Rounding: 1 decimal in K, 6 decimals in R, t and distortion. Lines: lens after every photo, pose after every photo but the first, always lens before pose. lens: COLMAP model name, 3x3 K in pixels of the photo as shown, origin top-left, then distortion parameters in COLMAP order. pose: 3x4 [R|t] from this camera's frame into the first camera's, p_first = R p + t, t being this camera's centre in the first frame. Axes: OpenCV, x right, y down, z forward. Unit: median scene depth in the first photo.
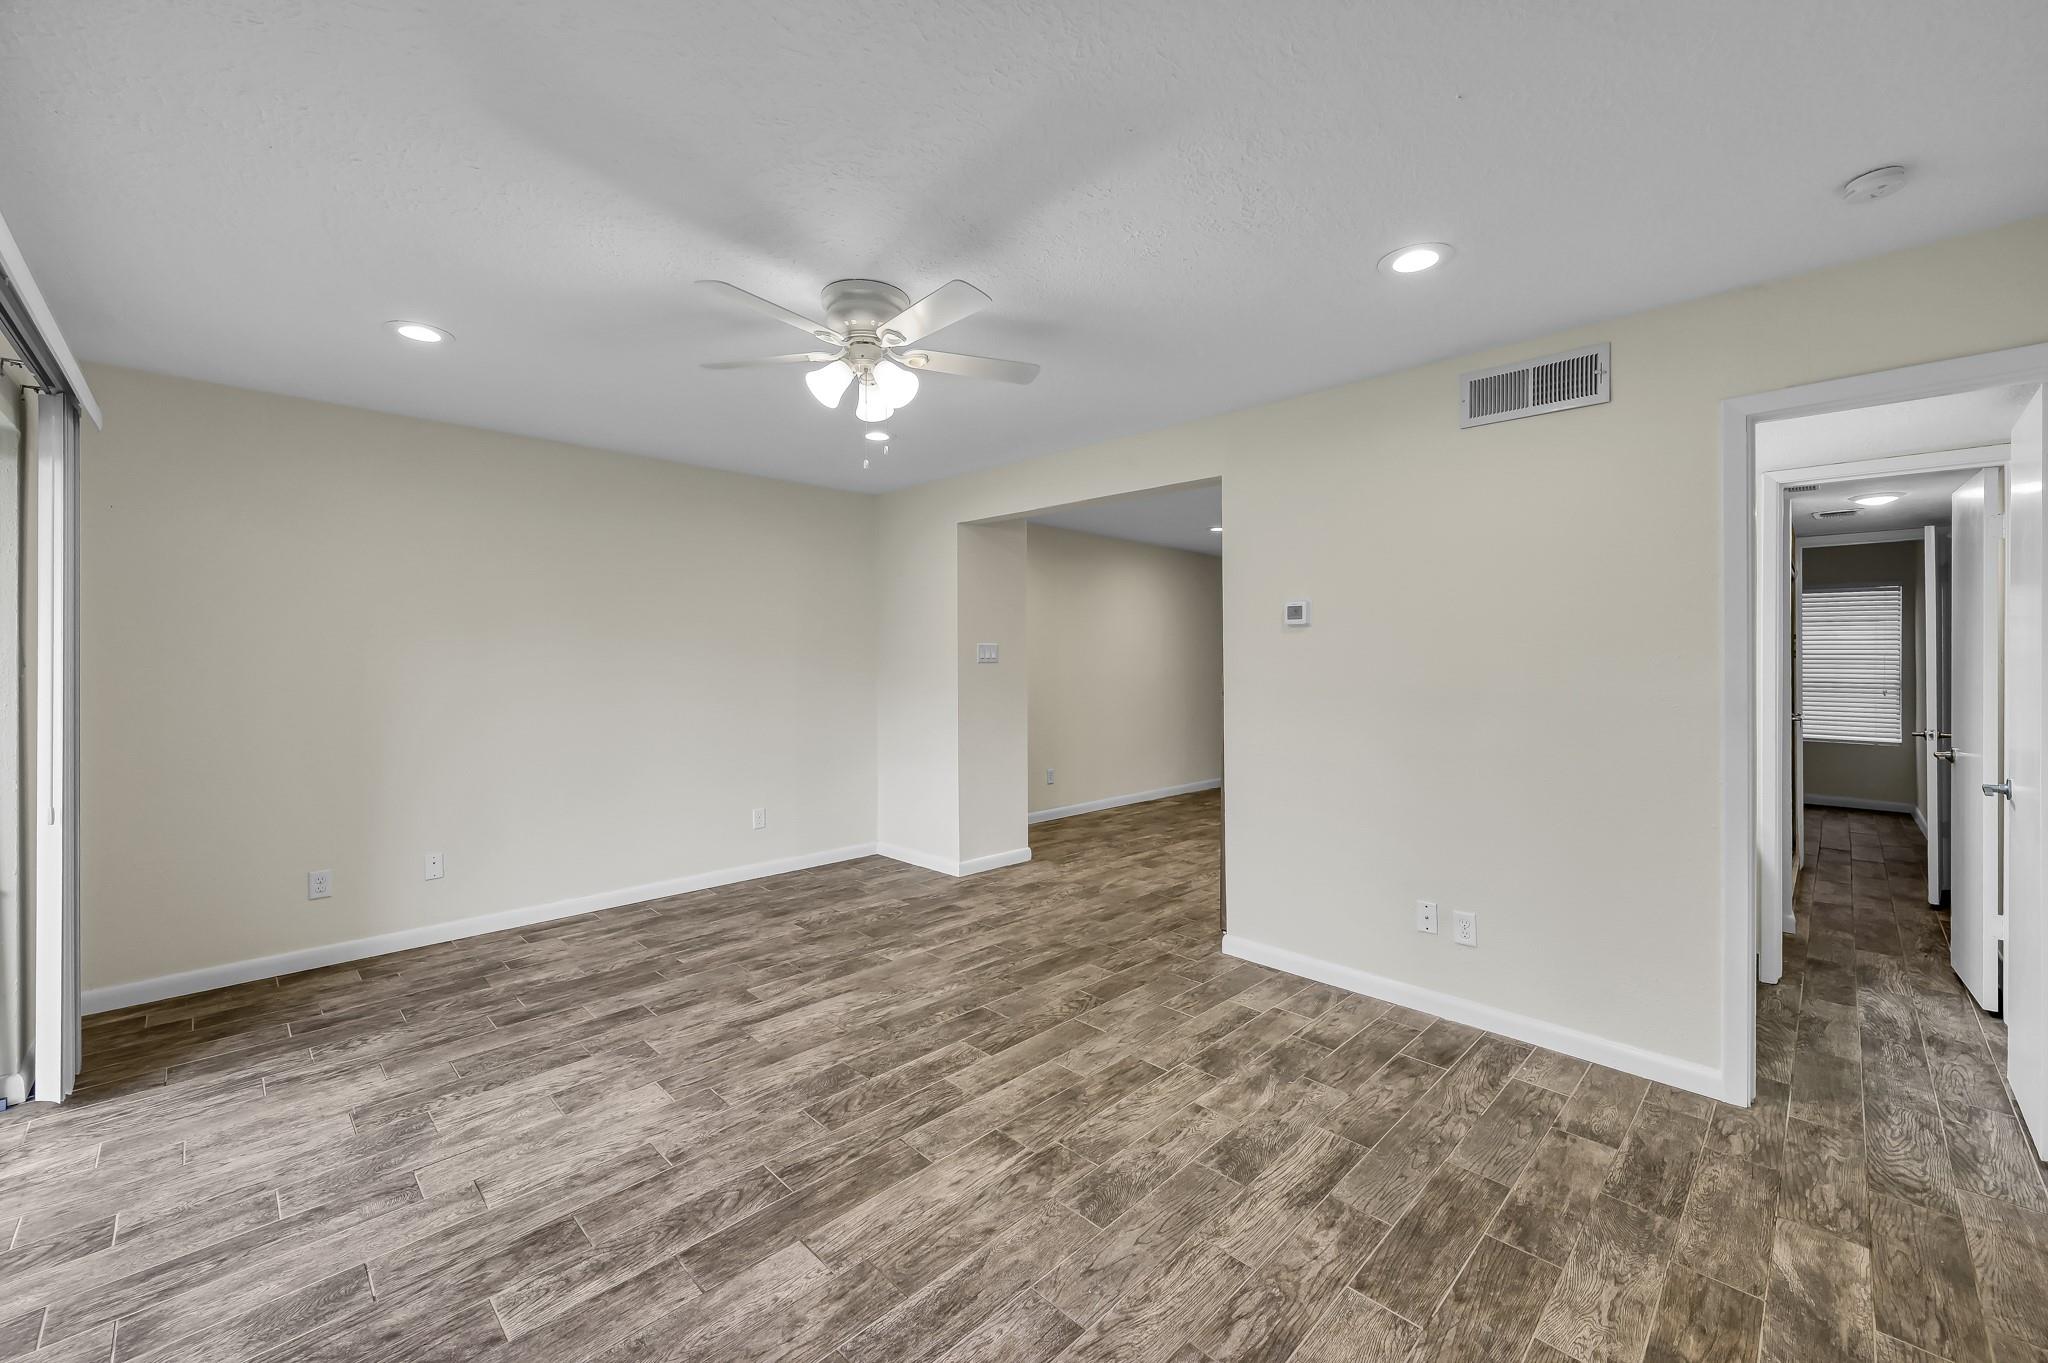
lens RADIAL K [[812.0, 0, 1027.5], [0, 812.0, 682.0], [0, 0, 1]] dist [0.000226, -0.000124]
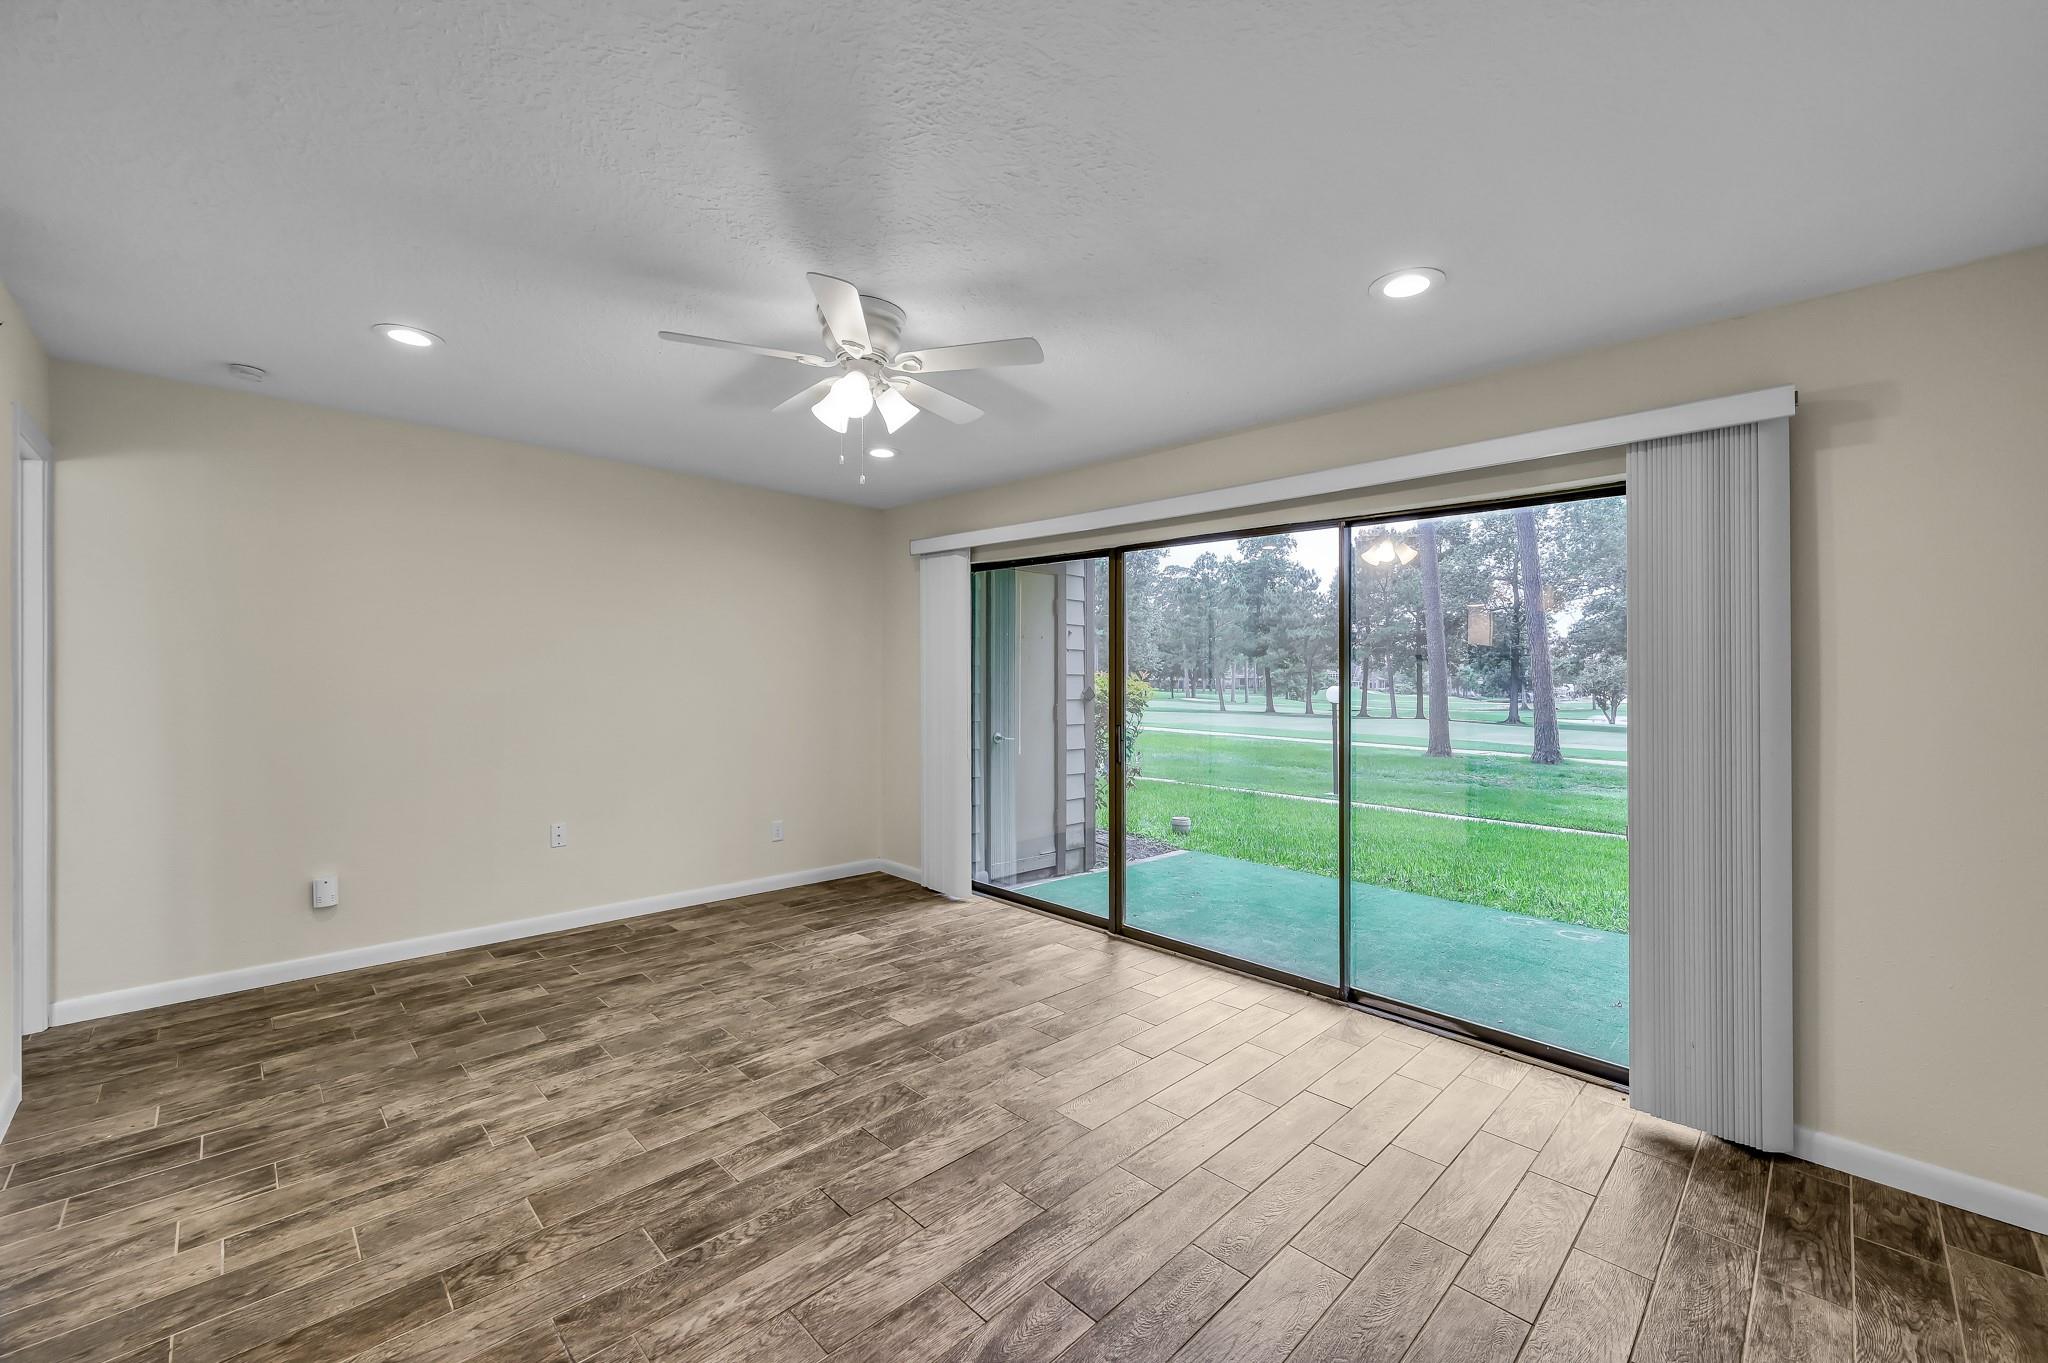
lens RADIAL K [[812.0, 0, 1030.7], [0, 812.0, 675.6], [0, 0, 1]] dist [0.000226, -0.000124]
pose [[-0.999888, -0.014017, 0.005150, -0.379688], [-0.013849, 0.999413, 0.031333, -0.058675], [-0.005586, 0.031258, -0.999496, 1.884361]]
